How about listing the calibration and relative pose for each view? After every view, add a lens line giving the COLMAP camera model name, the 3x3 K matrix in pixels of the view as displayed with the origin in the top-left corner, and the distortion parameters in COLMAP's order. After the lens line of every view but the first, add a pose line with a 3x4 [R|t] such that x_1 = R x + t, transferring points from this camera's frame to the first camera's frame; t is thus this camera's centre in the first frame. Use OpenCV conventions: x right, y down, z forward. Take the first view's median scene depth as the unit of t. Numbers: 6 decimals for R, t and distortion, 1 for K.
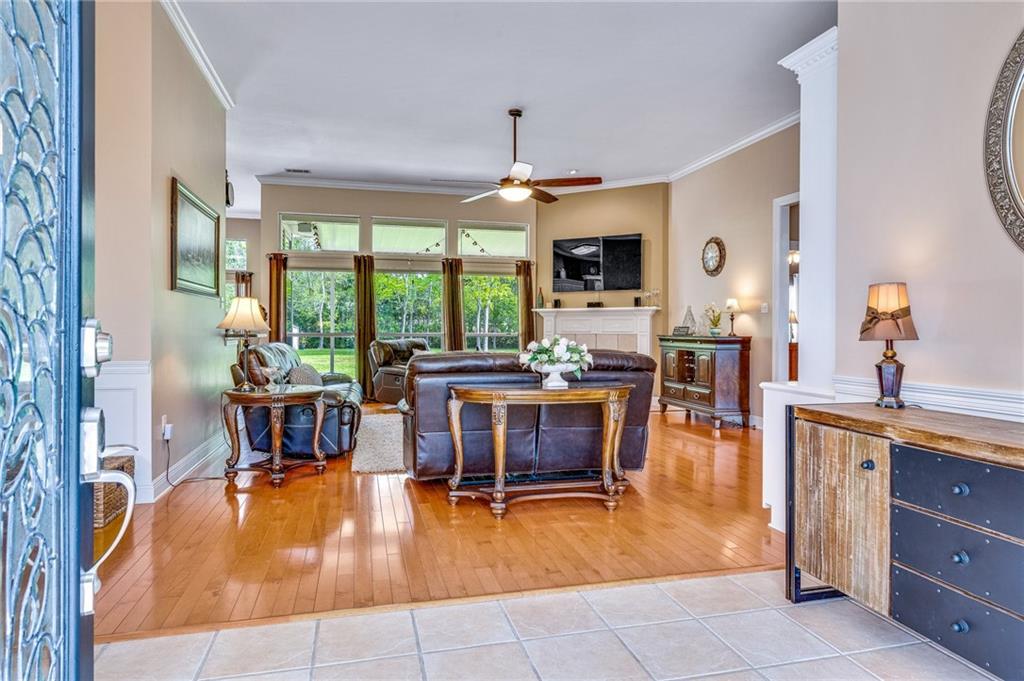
lens RADIAL K [[604.1, 0, 509.2], [0, 604.1, 335.4], [0, 0, 1]] dist [-0.002787, -0.000220]
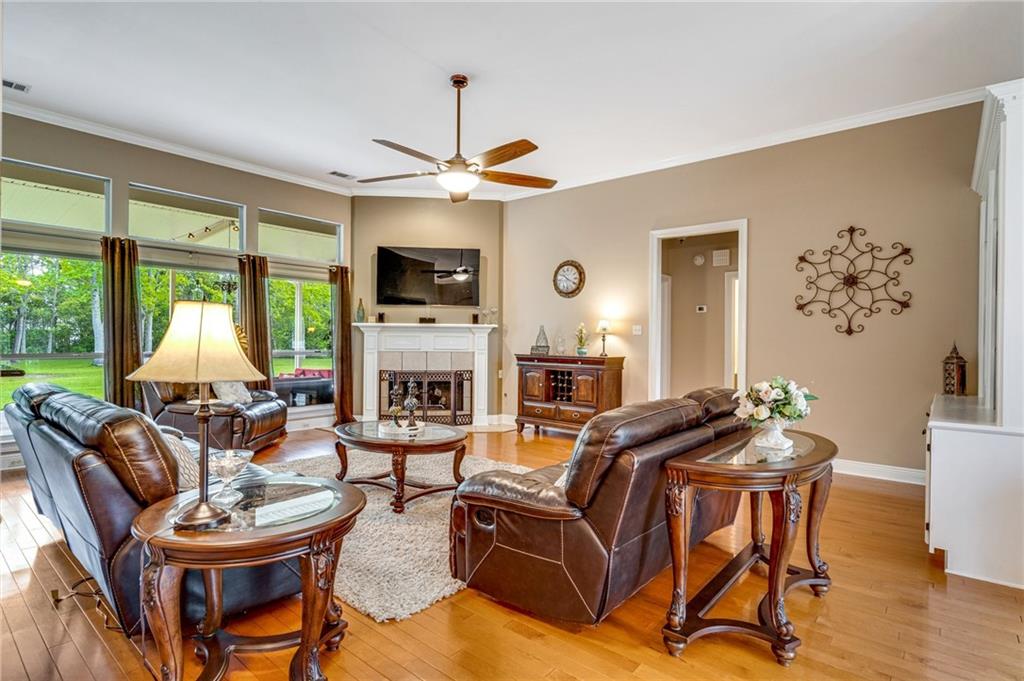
lens RADIAL K [[525.9, 0, 514.0], [0, 525.9, 345.4], [0, 0, 1]] dist [0.004828, -0.000052]
pose [[0.814955, -0.000669, 0.579523, -0.256120], [-0.002453, 0.999986, 0.004604, -0.018760], [-0.579519, -0.005174, 0.814943, 0.302040]]
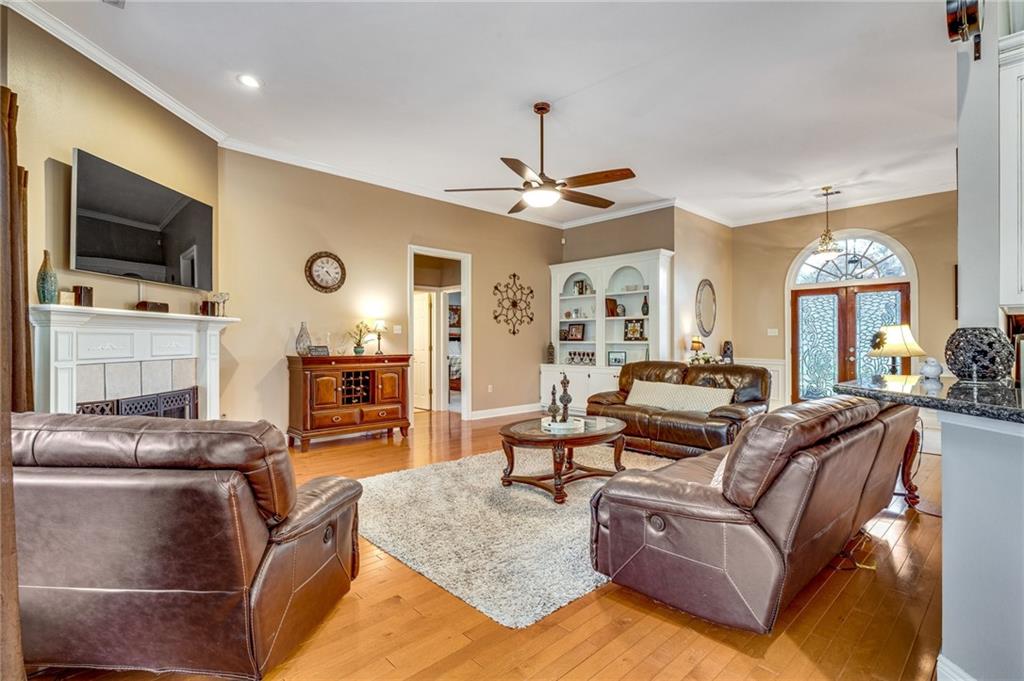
lens RADIAL K [[491.7, 0, 492.9], [0, 491.7, 339.3], [0, 0, 1]] dist [-0.001509, 0.001195]
pose [[-0.478670, -0.001329, 0.877994, -0.450756], [0.006858, 0.999963, 0.005253, -0.025267], [-0.877968, 0.008536, -0.478643, 1.098326]]
